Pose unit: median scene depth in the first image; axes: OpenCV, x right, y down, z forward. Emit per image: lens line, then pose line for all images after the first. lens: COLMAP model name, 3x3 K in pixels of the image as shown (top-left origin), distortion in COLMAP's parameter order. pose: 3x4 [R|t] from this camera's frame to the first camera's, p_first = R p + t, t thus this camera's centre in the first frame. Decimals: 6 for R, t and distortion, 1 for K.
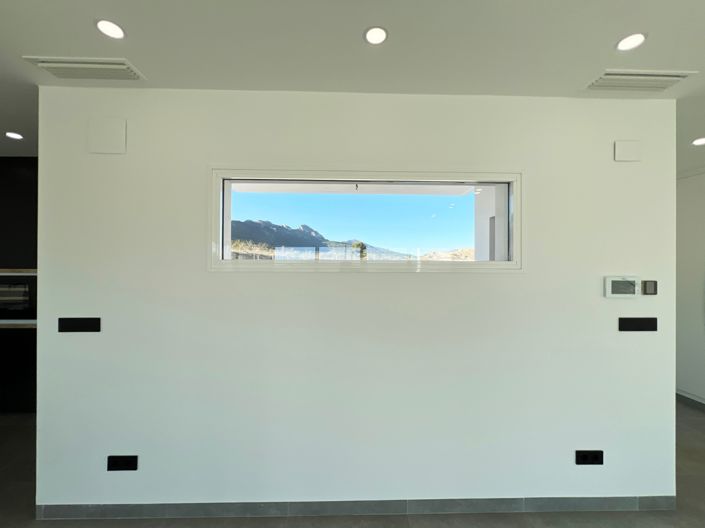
lens RADIAL K [[286.5, 0, 350.6], [0, 286.5, 263.8], [0, 0, 1]] dist [-0.000567, 0.000401]
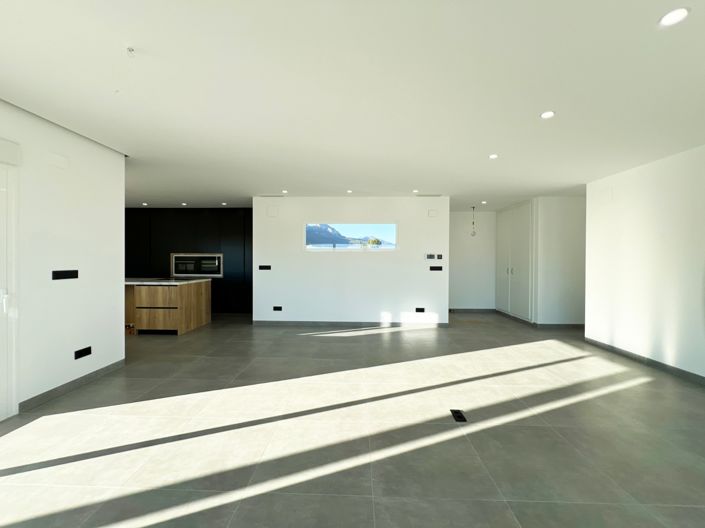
lens RADIAL K [[286.5, 0, 350.6], [0, 286.5, 263.8], [0, 0, 1]] dist [-0.000567, 0.000401]
pose [[0.998214, -0.000734, -0.059743, 0.254285], [0.001498, 0.999918, 0.012744, 0.118523], [0.059729, -0.012811, 0.998132, -2.199974]]
